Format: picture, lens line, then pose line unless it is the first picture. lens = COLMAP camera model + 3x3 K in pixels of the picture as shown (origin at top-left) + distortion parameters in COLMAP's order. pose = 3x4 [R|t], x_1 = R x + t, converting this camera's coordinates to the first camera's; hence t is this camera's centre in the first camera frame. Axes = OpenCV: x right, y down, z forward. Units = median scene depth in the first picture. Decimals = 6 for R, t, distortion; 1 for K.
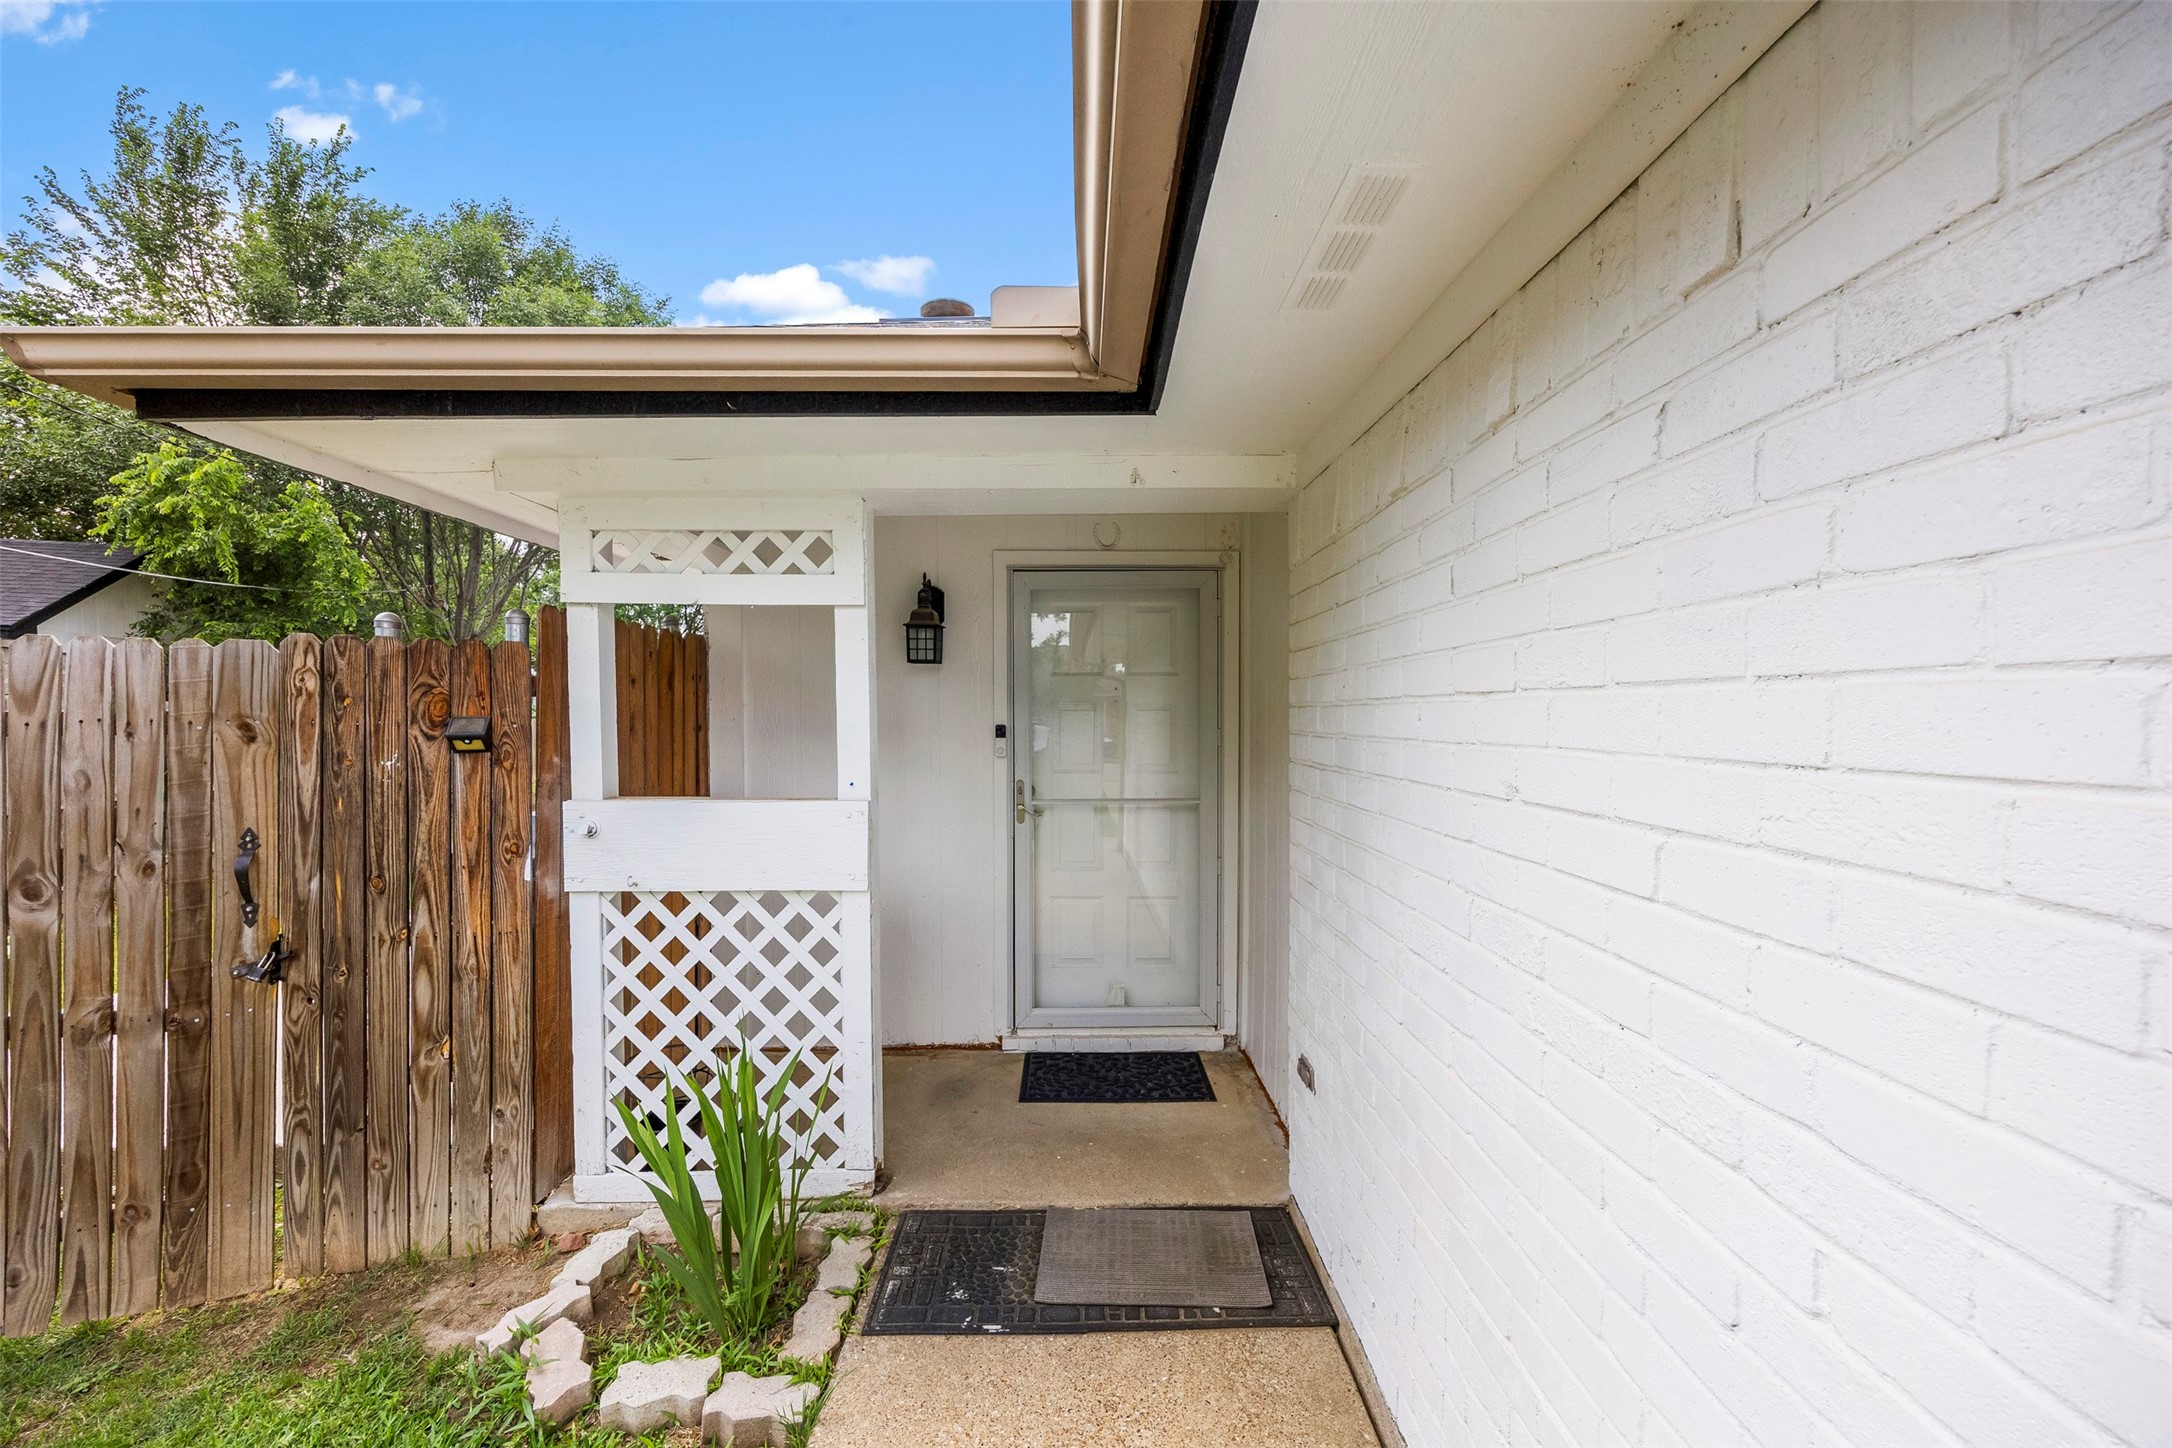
lens RADIAL K [[837.5, 0, 1083.7], [0, 837.5, 719.5], [0, 0, 1]] dist [-0.006700, -0.000002]
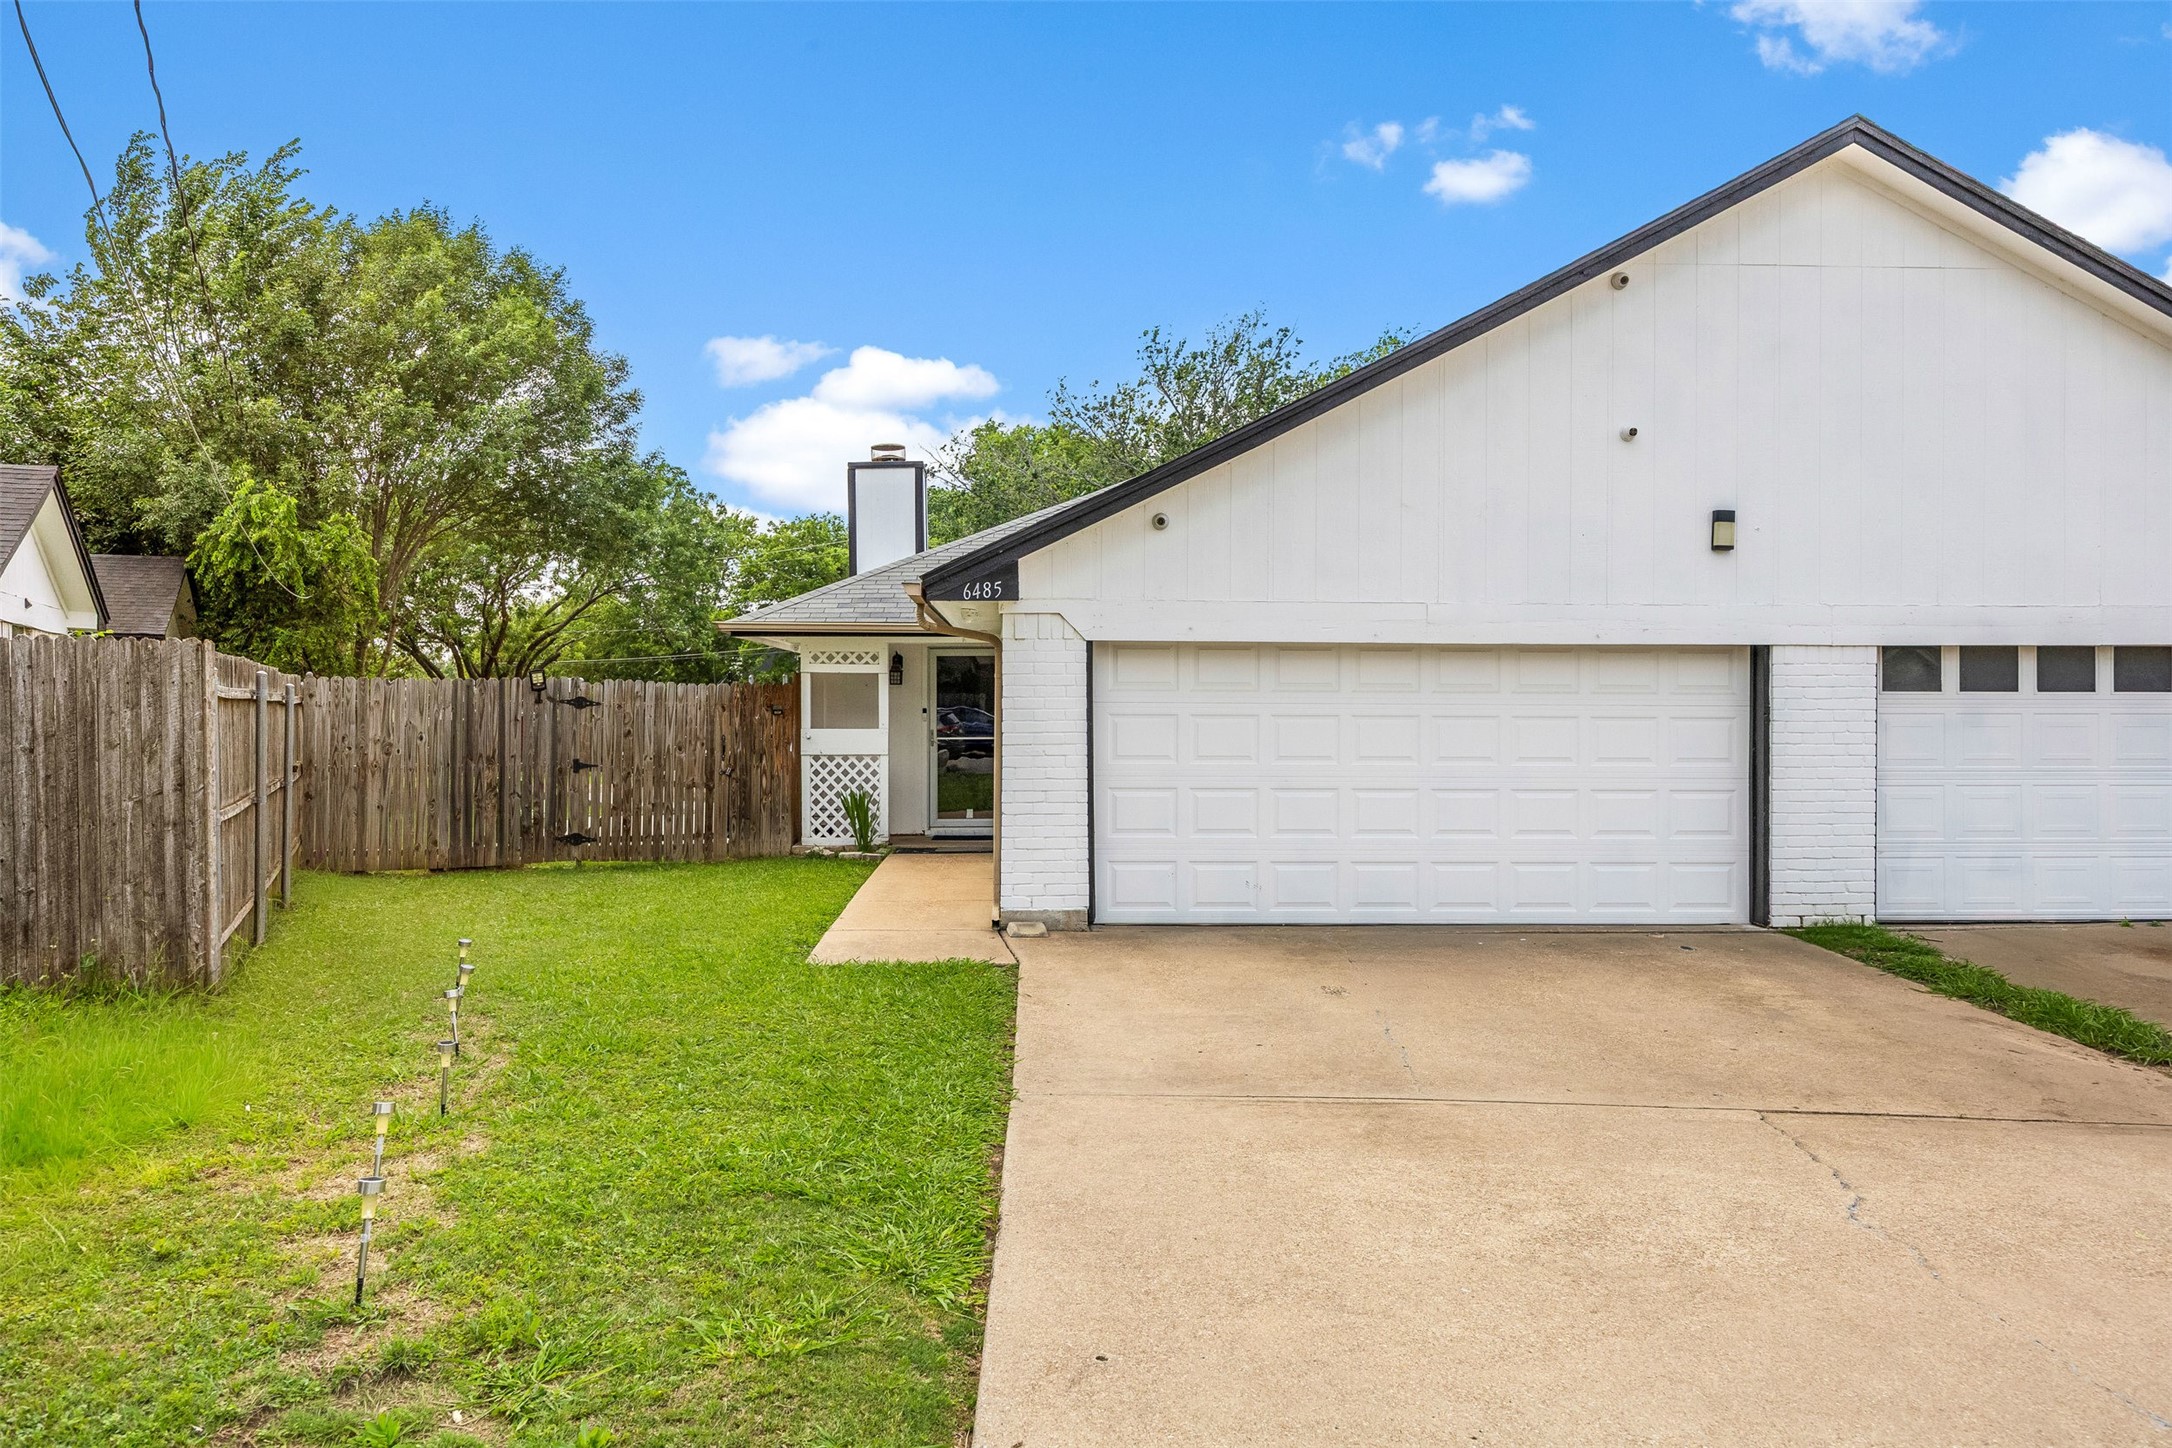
lens RADIAL K [[1499.2, 0, 1089.1], [0, 1499.2, 718.2], [0, 0, 1]] dist [0.002263, 0.000004]
pose [[0.999565, 0.001097, 0.029477, 0.391909], [-0.001304, 0.999975, 0.007005, 0.008133], [-0.029468, -0.007041, 0.999541, -5.209316]]
